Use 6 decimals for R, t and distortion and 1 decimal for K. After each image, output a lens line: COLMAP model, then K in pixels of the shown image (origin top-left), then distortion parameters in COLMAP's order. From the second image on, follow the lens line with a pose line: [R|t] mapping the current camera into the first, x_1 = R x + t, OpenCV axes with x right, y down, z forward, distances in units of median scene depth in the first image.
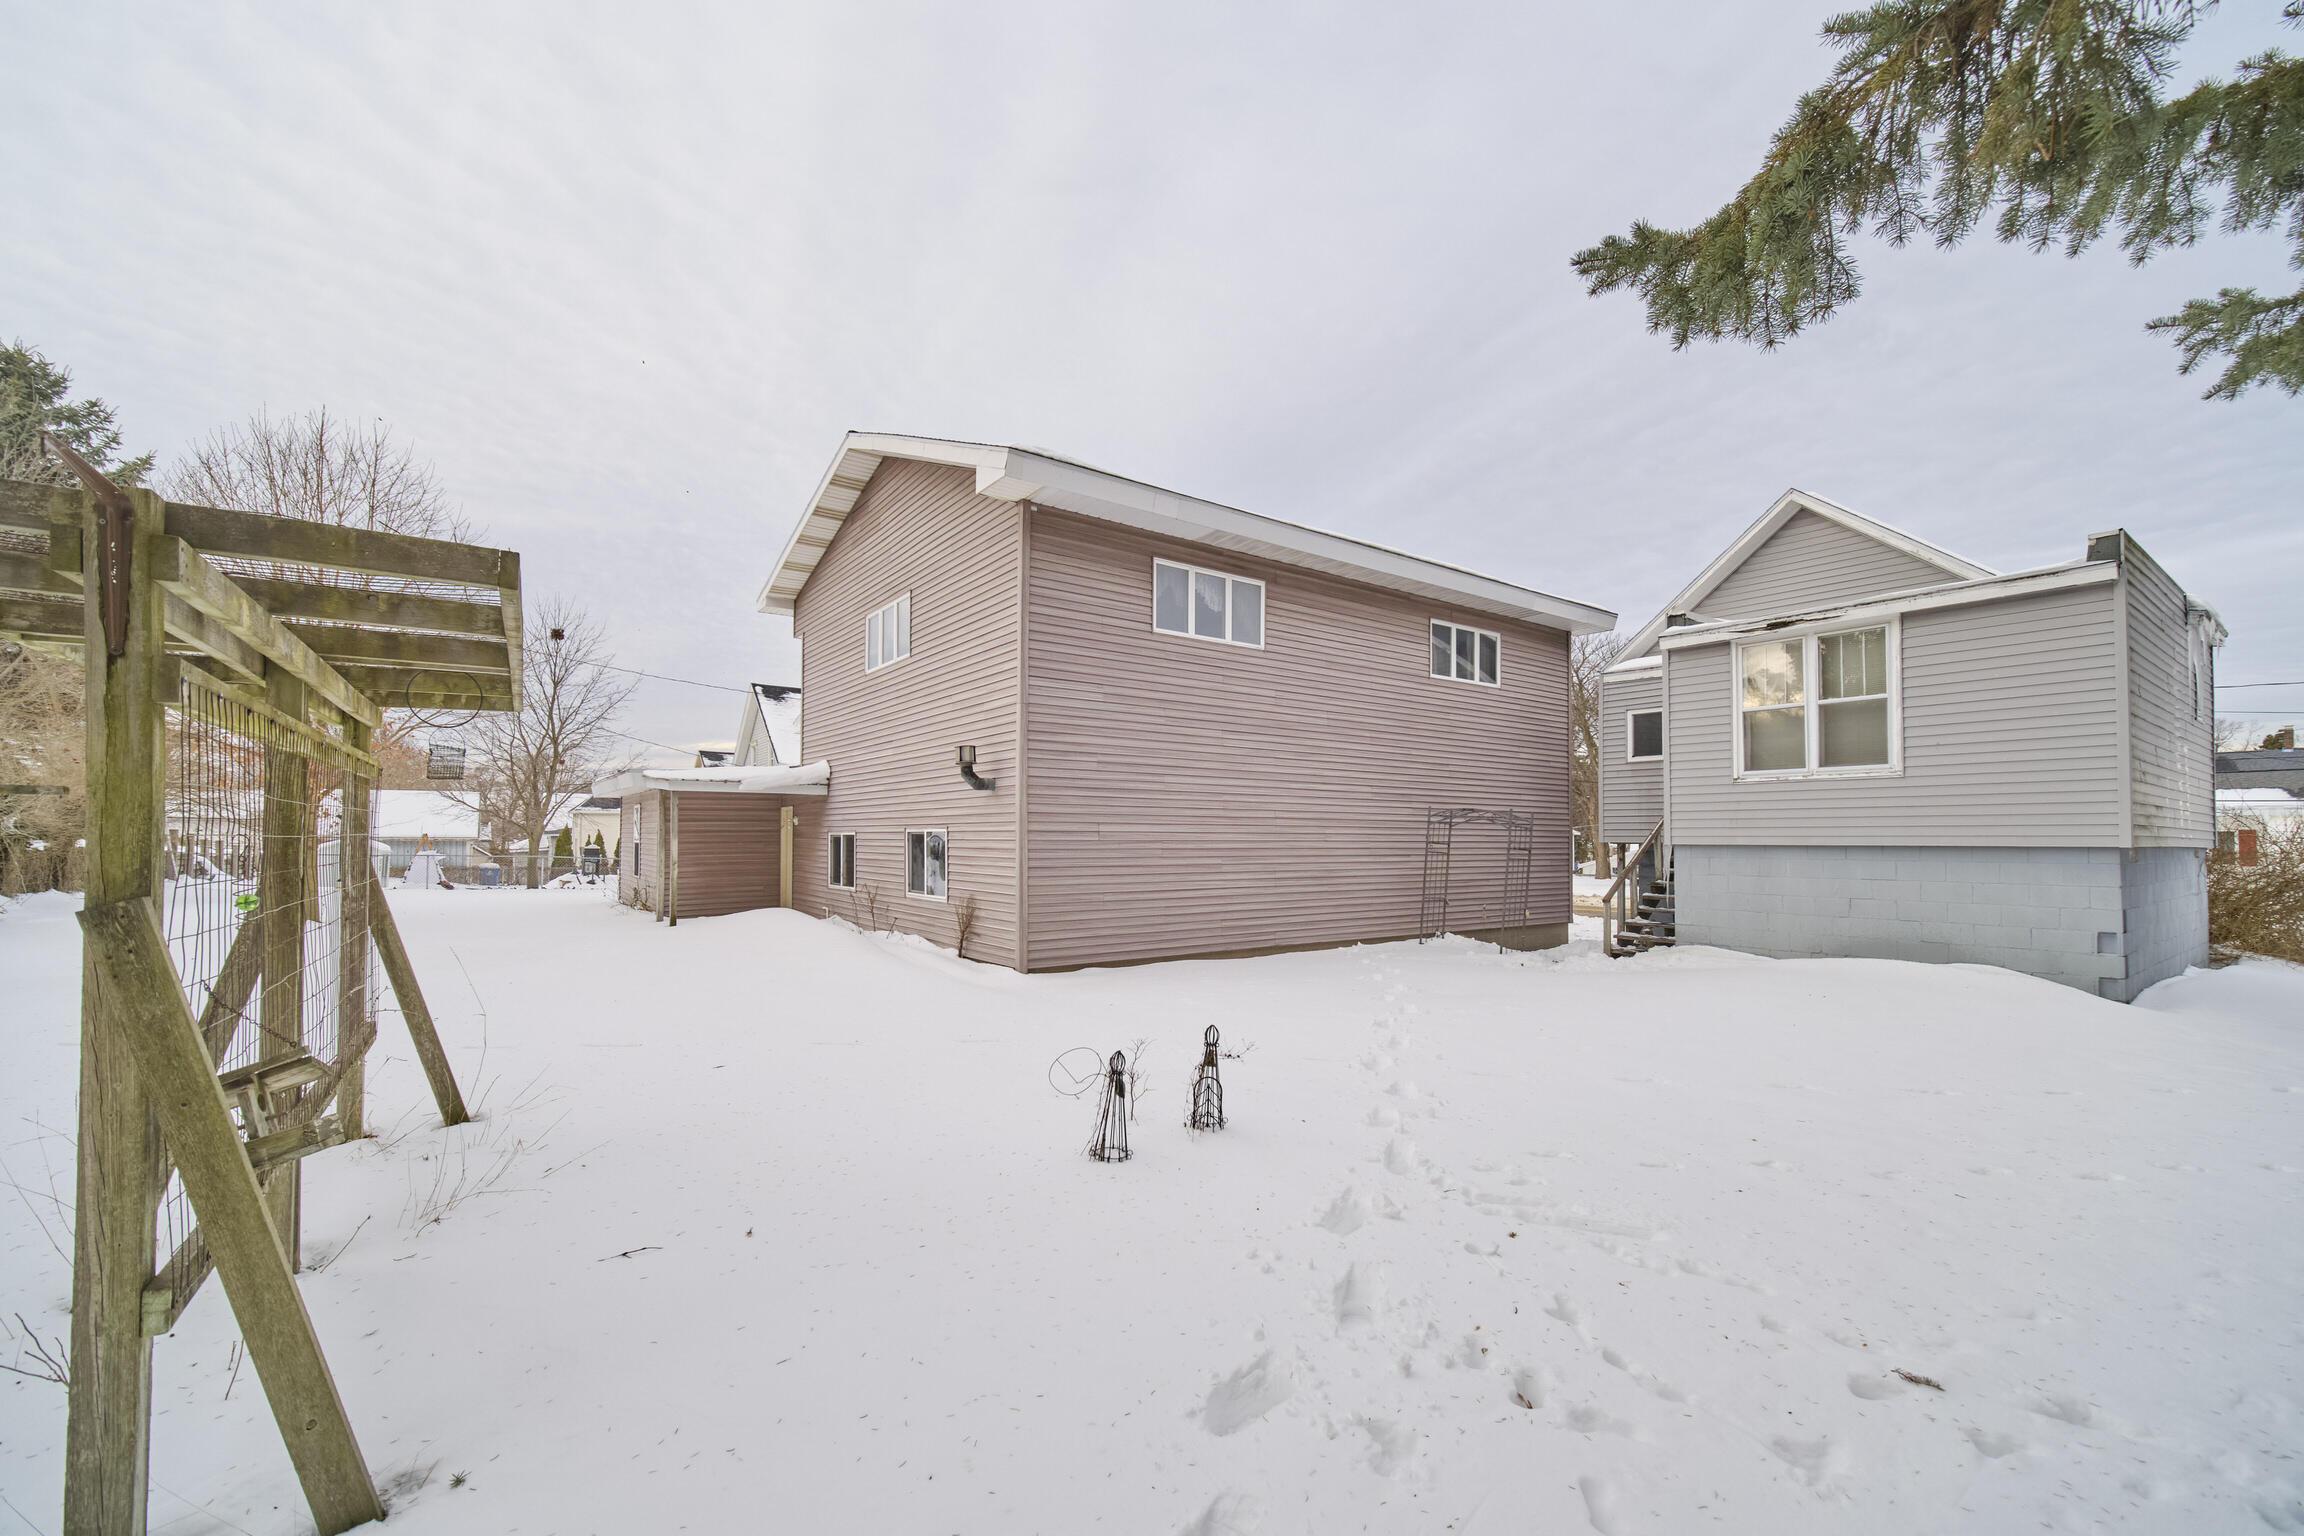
lens RADIAL K [[910.3, 0, 1181.1], [0, 910.3, 809.9], [0, 0, 1]] dist [-0.004835, 0.001751]
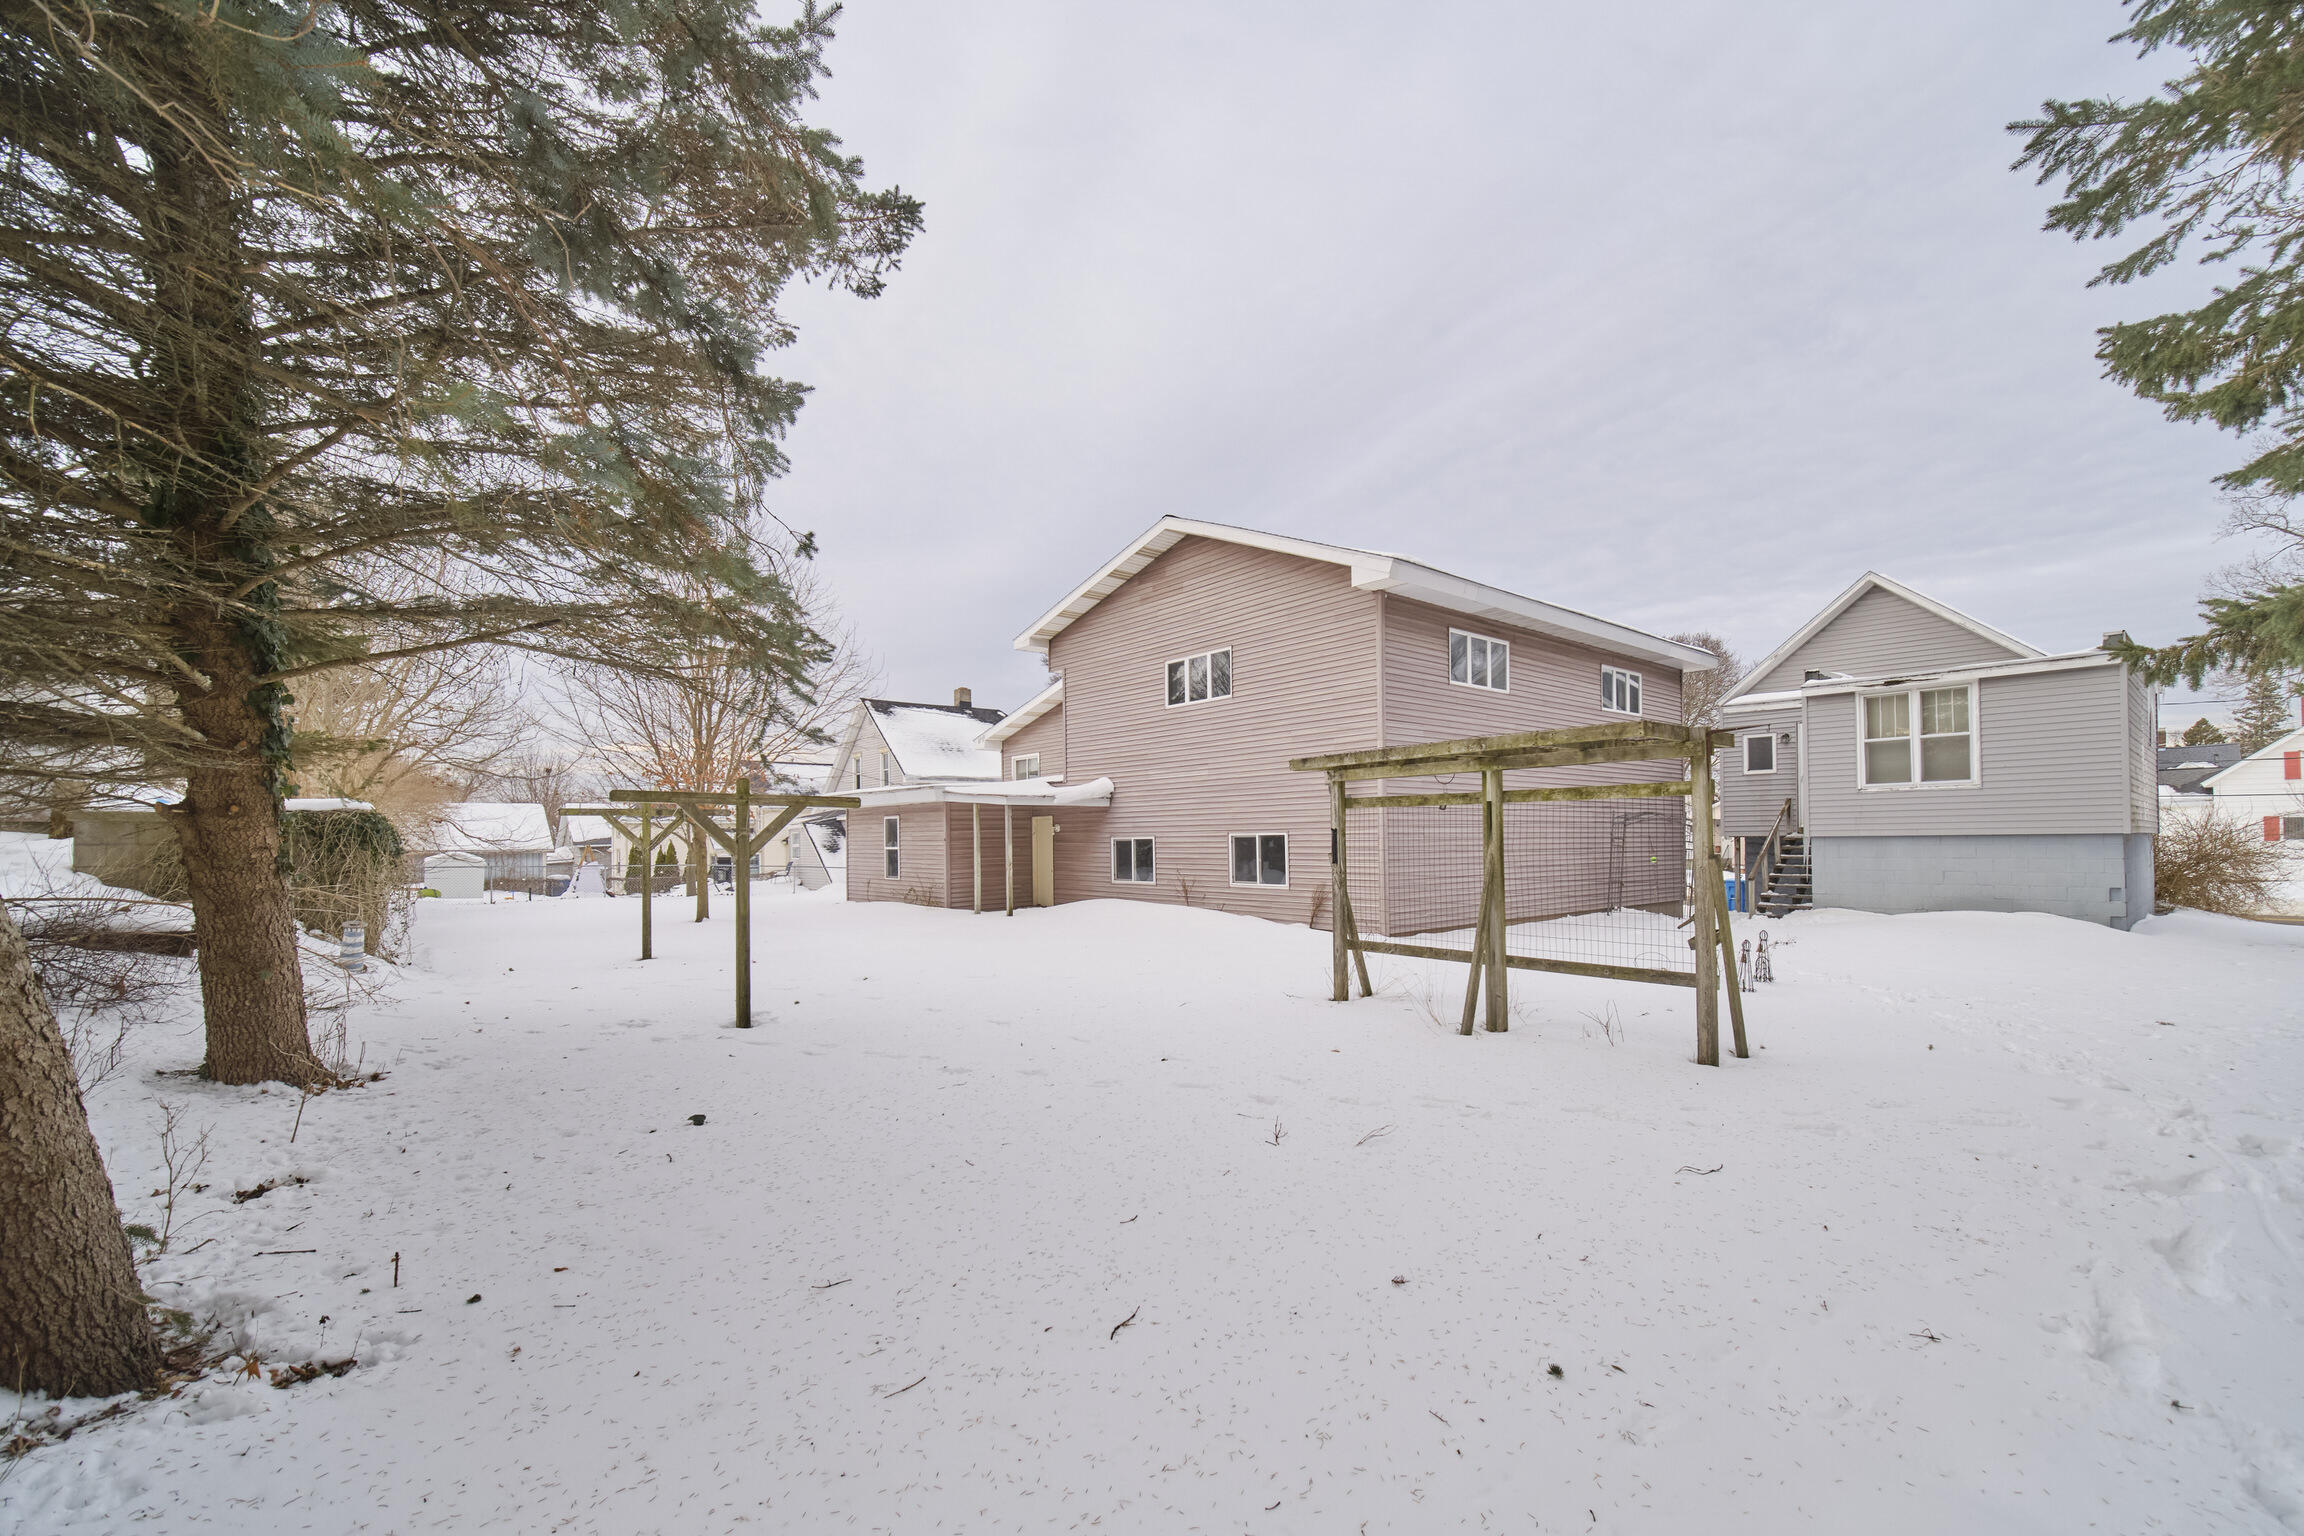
lens RADIAL K [[955.2, 0, 1193.2], [0, 955.2, 824.8], [0, 0, 1]] dist [-0.003592, 0.000394]
pose [[0.995014, -0.013470, 0.098818, -0.578949], [0.012107, 0.999823, 0.014380, -0.013354], [-0.098995, -0.013112, 0.995002, -0.382778]]
